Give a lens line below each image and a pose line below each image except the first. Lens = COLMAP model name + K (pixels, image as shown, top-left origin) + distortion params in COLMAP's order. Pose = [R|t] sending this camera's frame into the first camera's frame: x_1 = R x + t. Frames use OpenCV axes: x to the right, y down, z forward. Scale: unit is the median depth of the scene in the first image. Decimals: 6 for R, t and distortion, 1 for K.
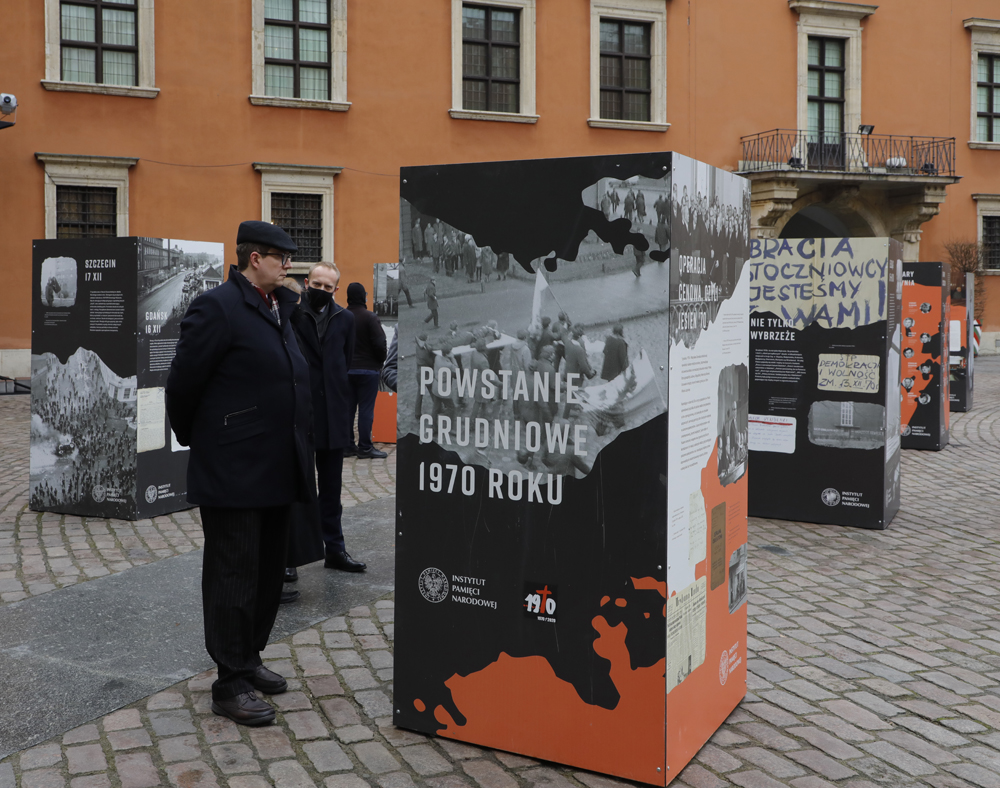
lens RADIAL K [[1160.6, 0, 429.9], [0, 1160.6, 319.1], [0, 0, 1]] dist [0.073712, 0.014797]
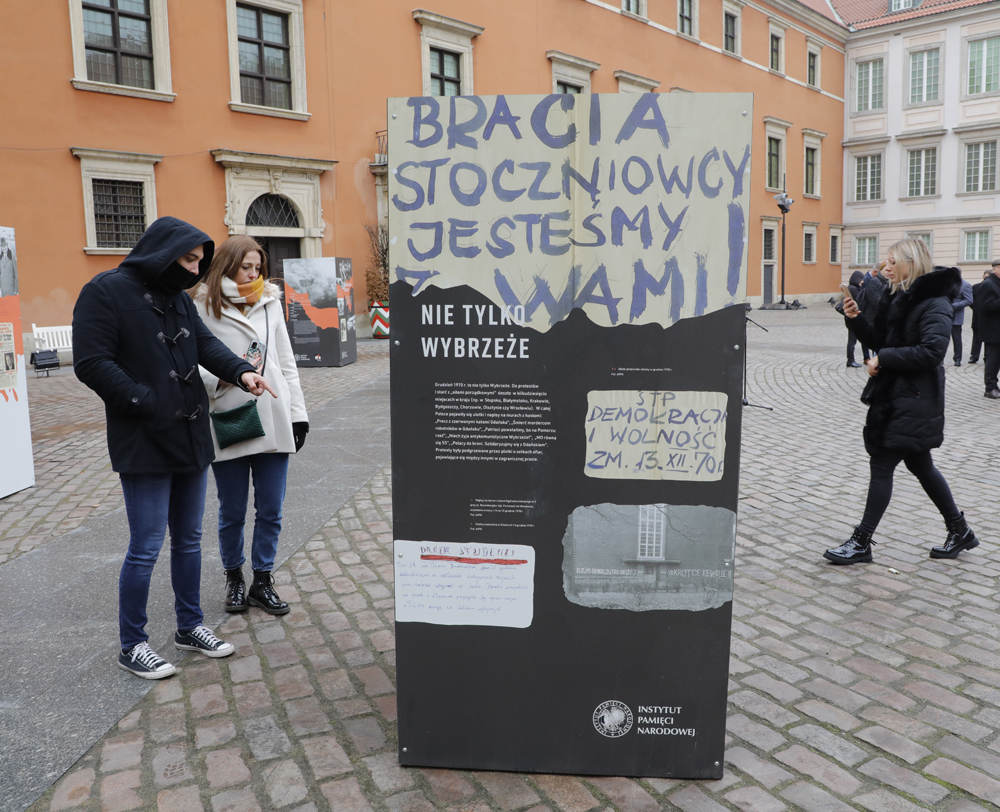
lens RADIAL K [[827.9, 0, 513.2], [0, 827.9, 406.2], [0, 0, 1]] dist [-0.060591, 0.020969]
pose [[0.913717, -0.070573, 0.400175, 0.190899], [0.017813, 0.990813, 0.134062, -0.003473], [-0.405960, -0.115366, 0.906580, 0.736296]]
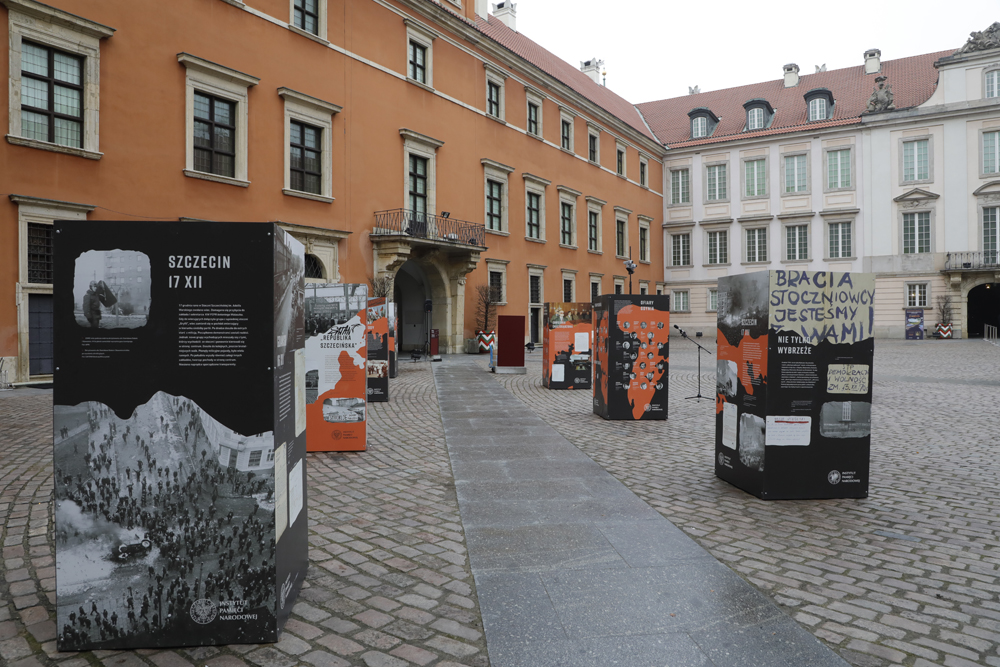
lens RADIAL K [[681.0, 0, 494.6], [0, 681.0, 337.8], [0, 0, 1]] dist [-0.073574, 0.041740]
pose [[0.827647, -0.011130, 0.561139, -0.355278], [0.003686, 0.999890, 0.014396, -0.010039], [-0.561237, -0.009847, 0.827597, 0.595692]]
